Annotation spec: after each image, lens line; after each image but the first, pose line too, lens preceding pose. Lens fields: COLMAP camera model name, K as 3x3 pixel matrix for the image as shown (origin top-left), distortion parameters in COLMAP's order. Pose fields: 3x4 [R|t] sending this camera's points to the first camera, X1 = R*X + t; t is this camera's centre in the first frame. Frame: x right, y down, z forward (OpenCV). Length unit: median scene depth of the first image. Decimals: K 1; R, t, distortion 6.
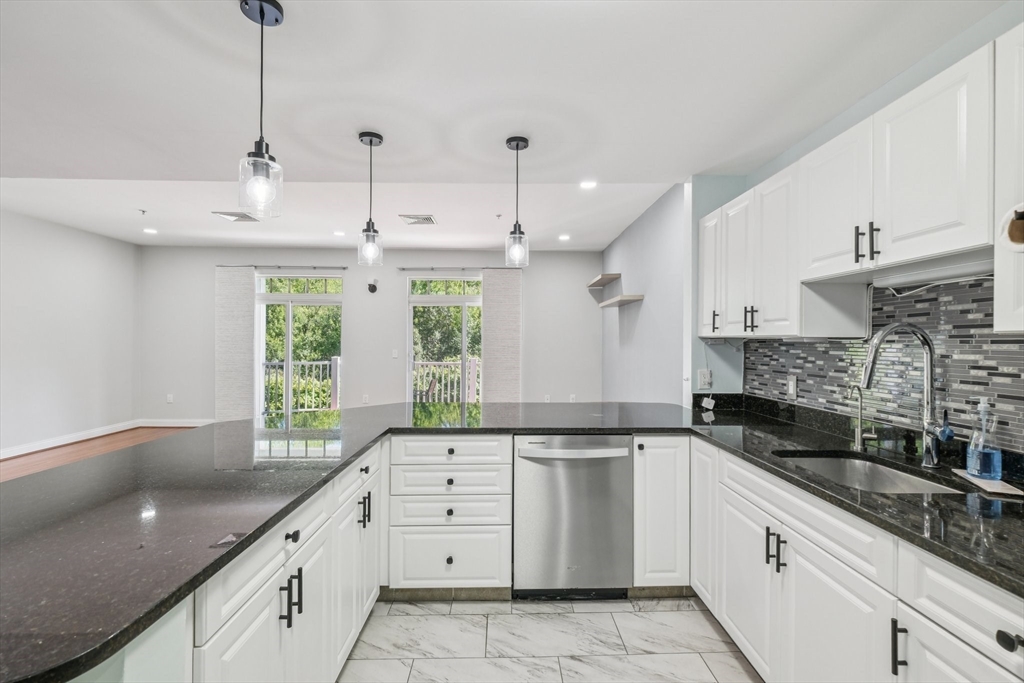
lens RADIAL K [[454.1, 0, 517.5], [0, 454.1, 340.0], [0, 0, 1]] dist [-0.000314, -0.000199]
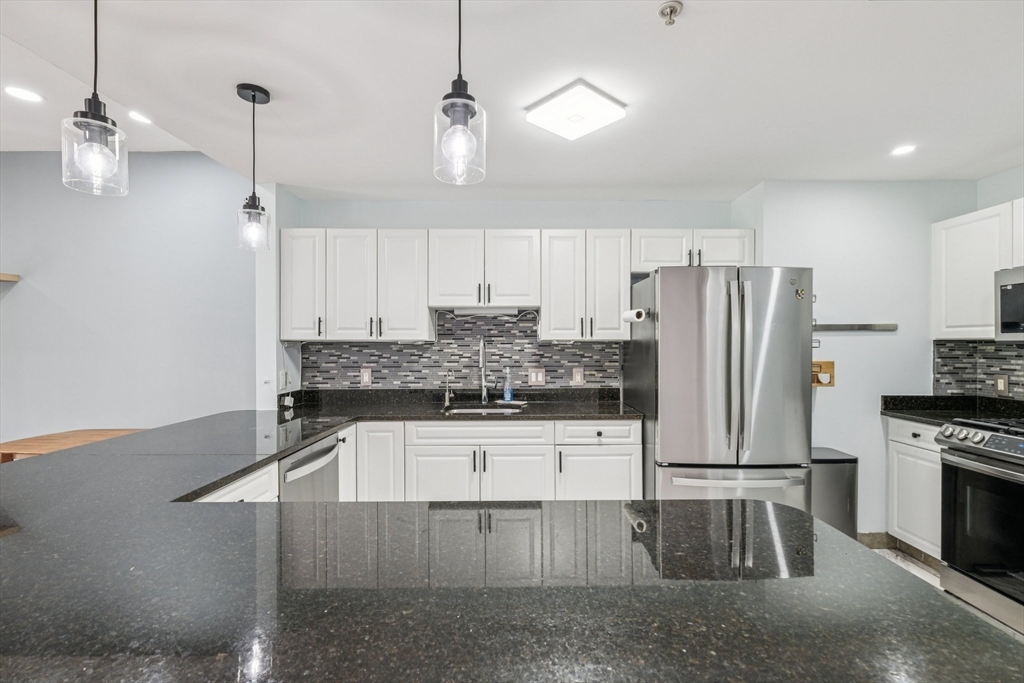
lens RADIAL K [[454.1, 0, 517.5], [0, 454.1, 340.0], [0, 0, 1]] dist [-0.000314, -0.000199]
pose [[0.025752, 0.002877, 0.999664, -0.811661], [-0.000116, 0.999996, -0.002875, -0.004323], [-0.999668, -0.000042, 0.025752, 0.545941]]
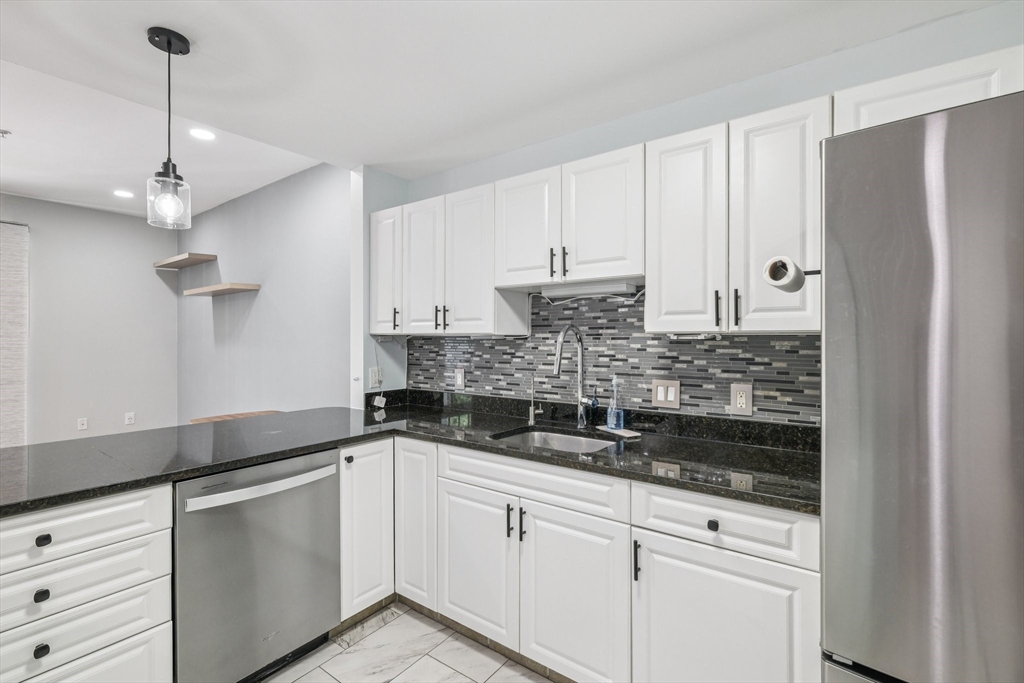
lens RADIAL K [[456.2, 0, 515.8], [0, 456.2, 337.5], [0, 0, 1]] dist [-0.000980, -0.000011]
pose [[0.615620, -0.002585, 0.788039, -0.224032], [0.001334, 0.999997, 0.002239, -0.001989], [-0.788042, -0.000327, 0.615622, 0.201604]]
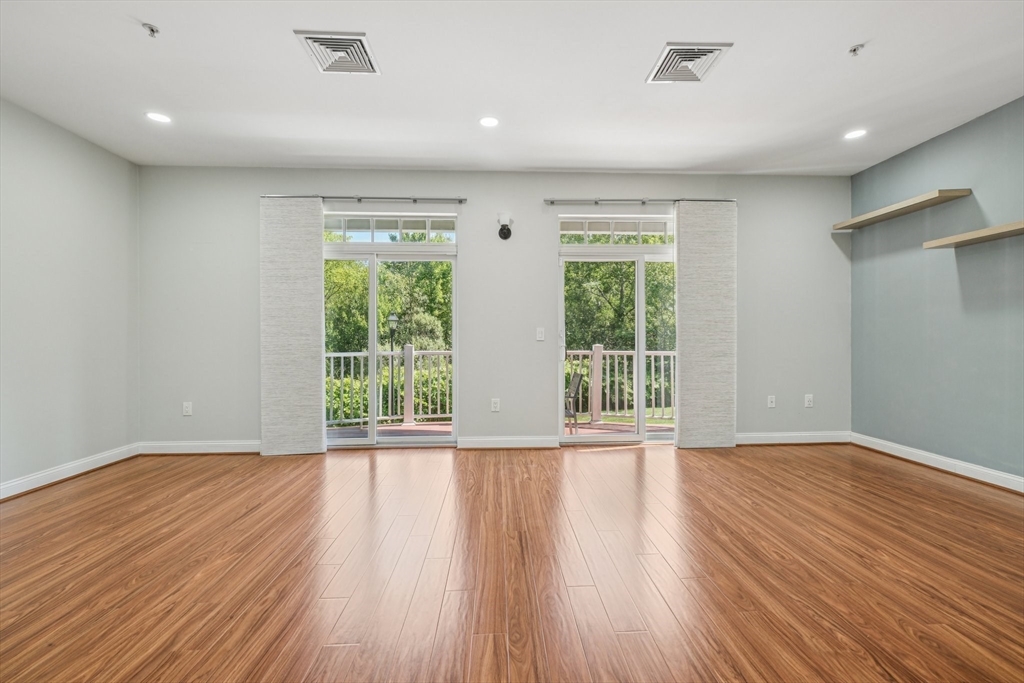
lens RADIAL K [[454.1, 0, 517.5], [0, 454.1, 340.0], [0, 0, 1]] dist [-0.000314, -0.000199]
pose [[0.999783, -0.010338, 0.018087, -0.953520], [0.010213, 0.999924, 0.006955, 0.101280], [-0.018158, -0.006769, 0.999812, 1.085364]]
